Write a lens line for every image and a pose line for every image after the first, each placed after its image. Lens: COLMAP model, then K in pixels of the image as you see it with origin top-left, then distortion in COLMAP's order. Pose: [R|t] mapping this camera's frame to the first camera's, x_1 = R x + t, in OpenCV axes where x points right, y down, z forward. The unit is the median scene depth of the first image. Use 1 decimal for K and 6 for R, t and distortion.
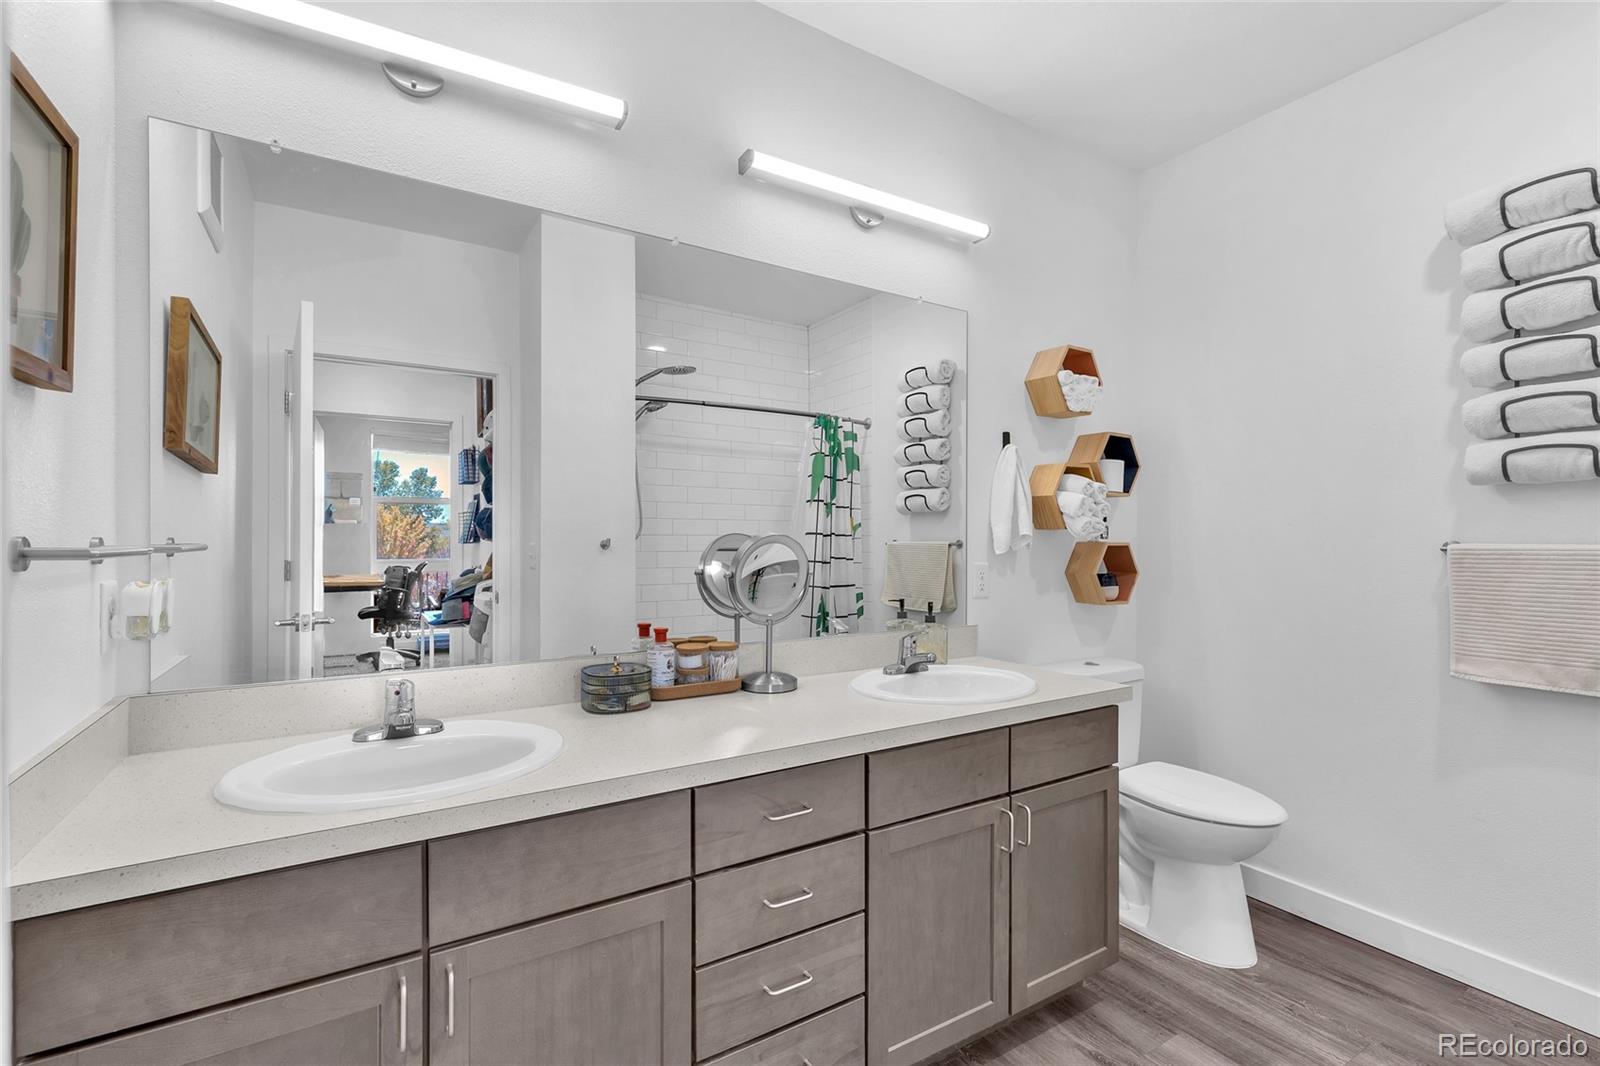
lens RADIAL K [[740.8, 0, 800.0], [0, 740.8, 533.0], [0, 0, 1]] dist [-0.002652, -0.000604]
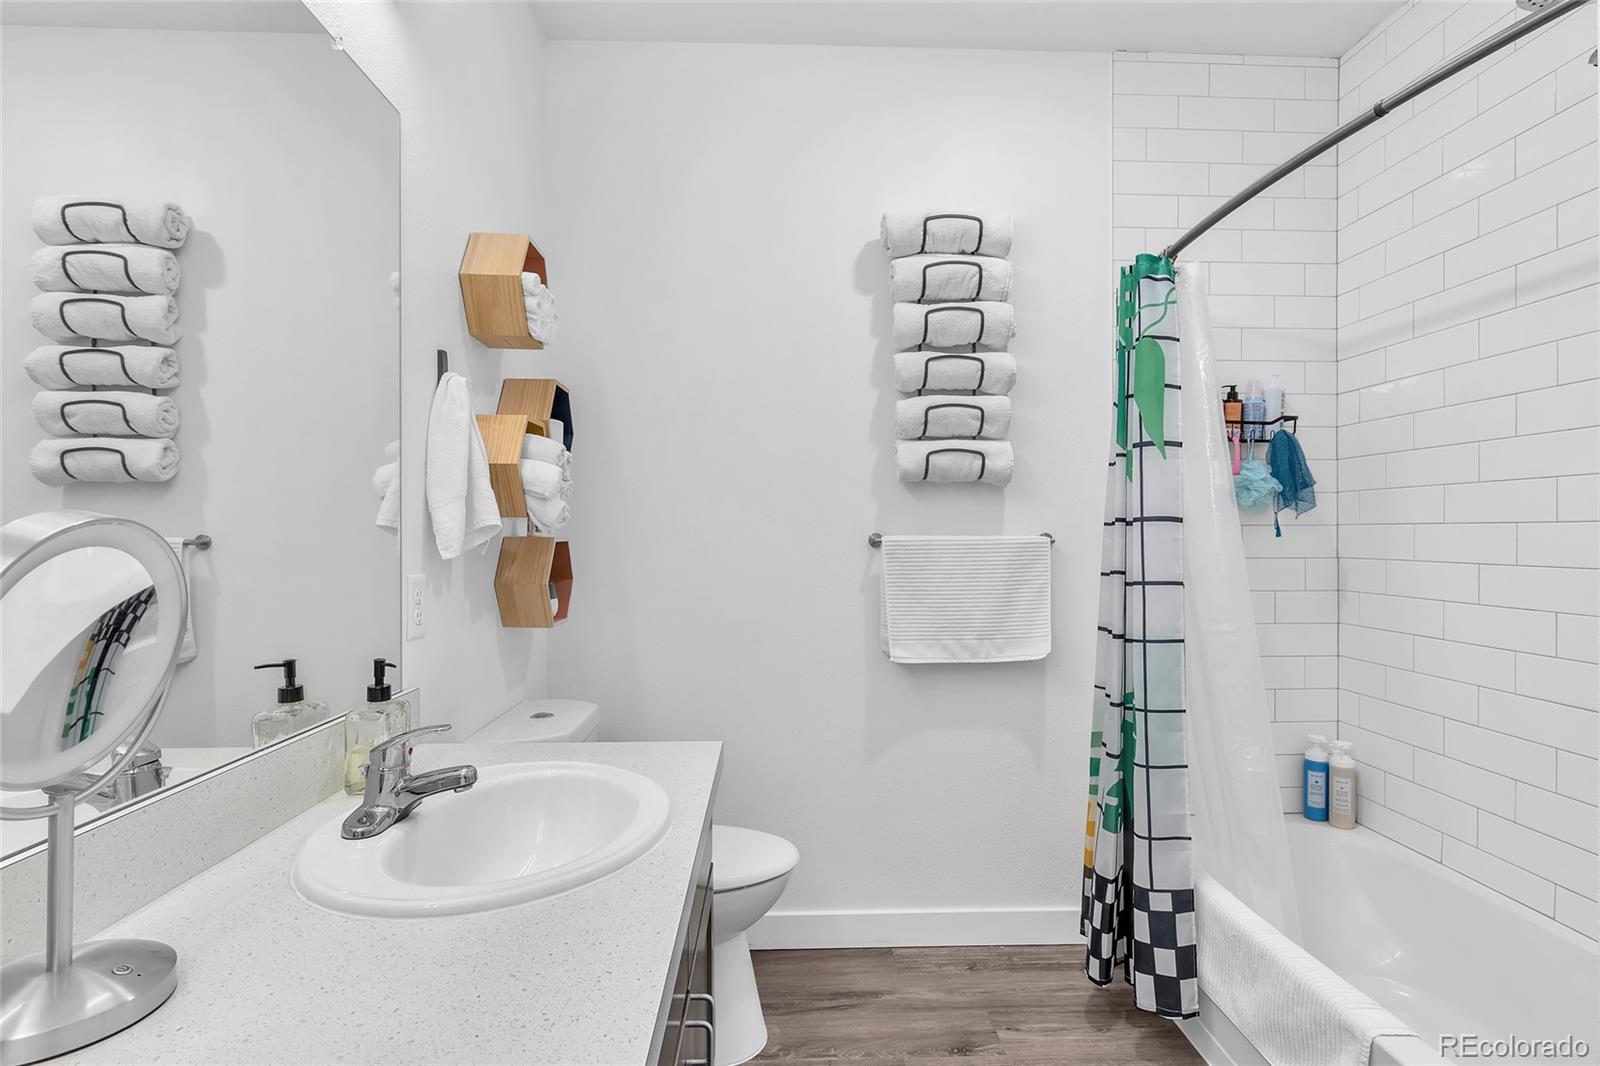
lens RADIAL K [[802.9, 0, 800.0], [0, 802.9, 533.0], [0, 0, 1]] dist [-0.003869, -0.001452]
pose [[0.481608, -0.002785, 0.876383, -0.144795], [-0.004920, 0.999971, 0.005881, 0.003368], [-0.876373, -0.007144, 0.481580, 0.453240]]
